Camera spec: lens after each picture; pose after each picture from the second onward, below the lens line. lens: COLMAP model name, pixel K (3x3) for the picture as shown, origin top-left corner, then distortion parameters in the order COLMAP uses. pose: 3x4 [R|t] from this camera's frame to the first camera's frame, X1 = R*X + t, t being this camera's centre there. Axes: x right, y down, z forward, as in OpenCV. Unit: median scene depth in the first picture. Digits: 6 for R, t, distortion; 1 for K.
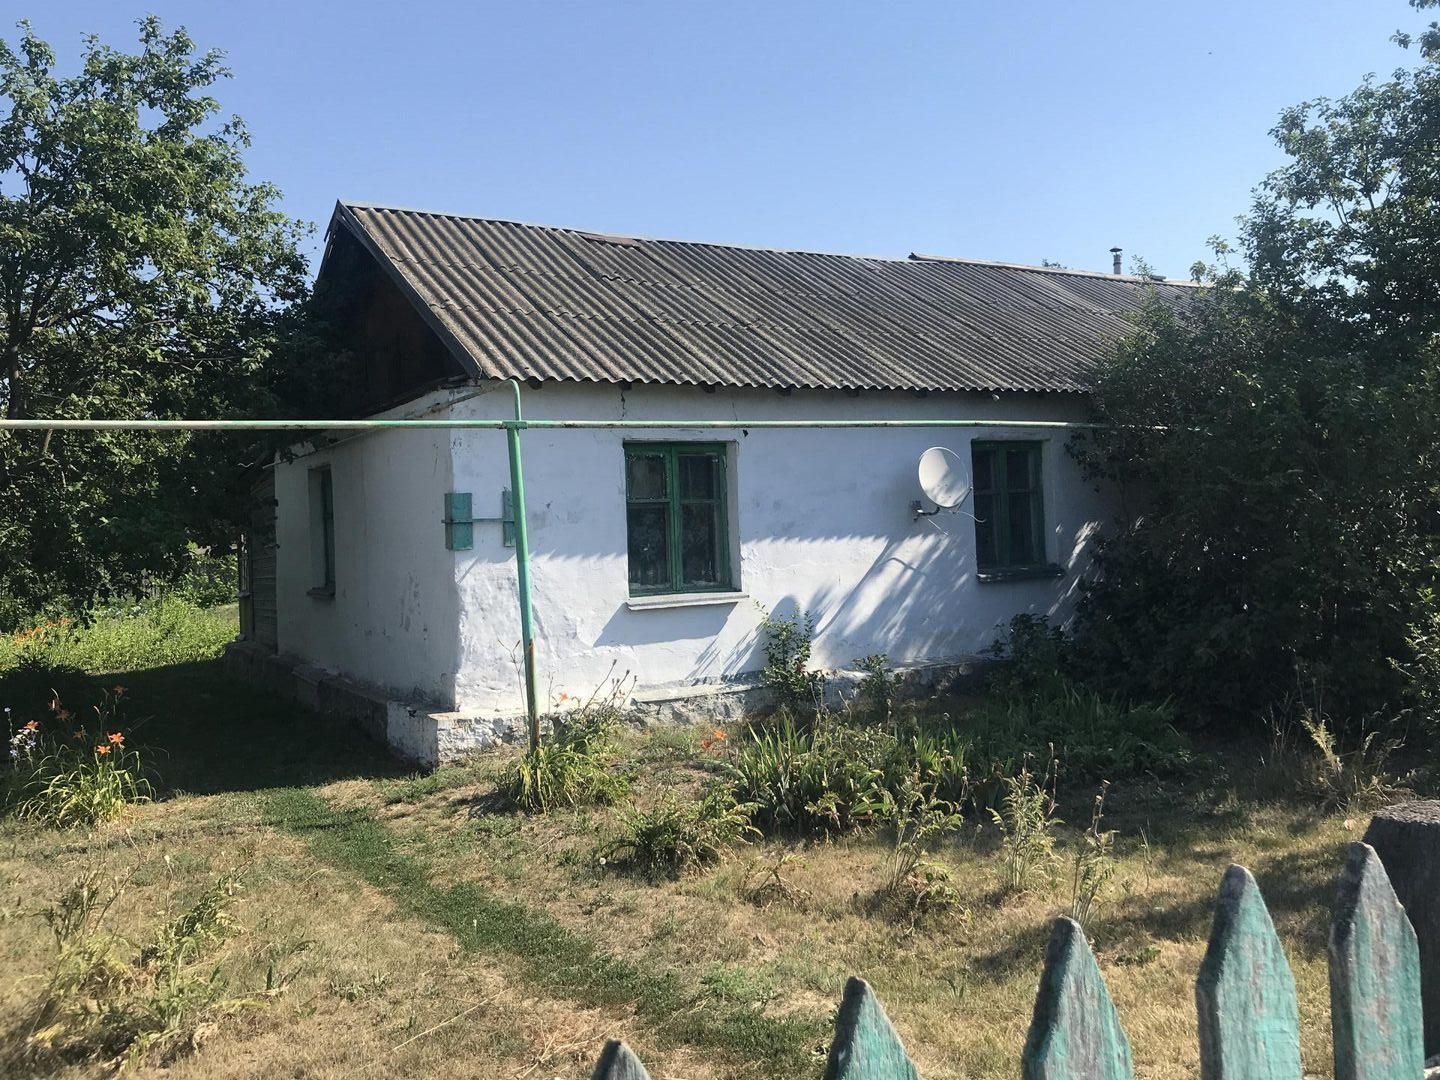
lens RADIAL K [[1183.9, 0, 720.0], [0, 1183.9, 540.0], [0, 0, 1]] dist [0.067602, -0.119617]
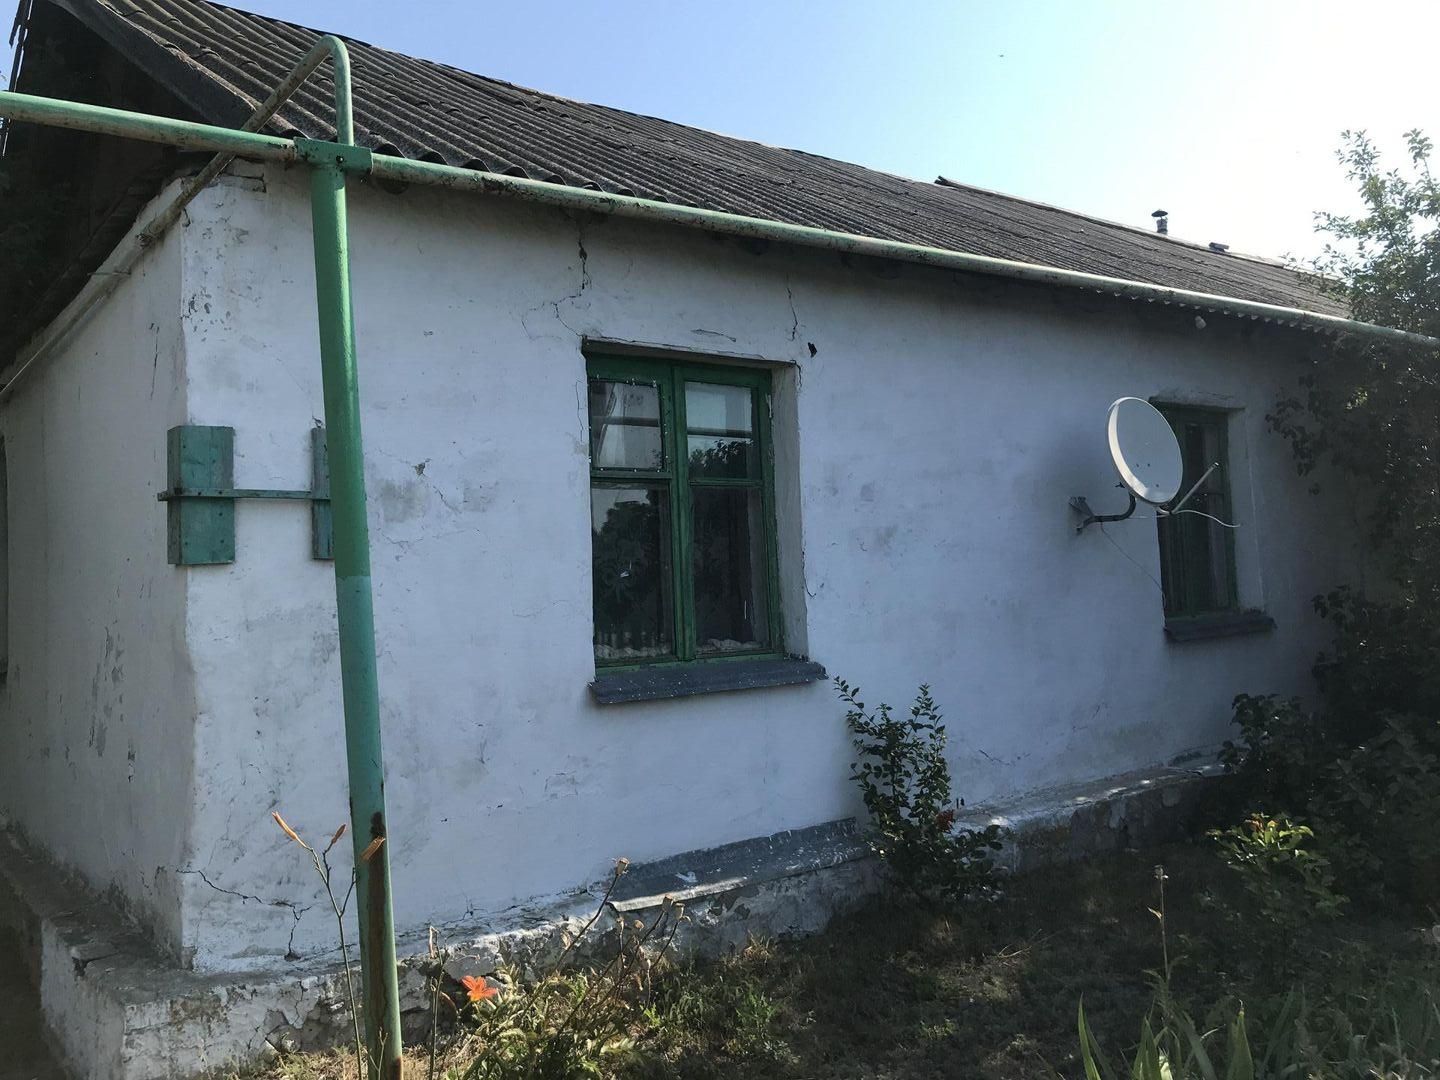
lens RADIAL K [[1159.0, 0, 720.0], [0, 1159.0, 540.0], [0, 0, 1]] dist [0.002123, -0.108559]
pose [[0.991023, 0.002601, 0.133665, -0.088992], [0.005841, 0.998013, -0.062730, 0.023815], [-0.133563, 0.062948, 0.989039, 0.544562]]
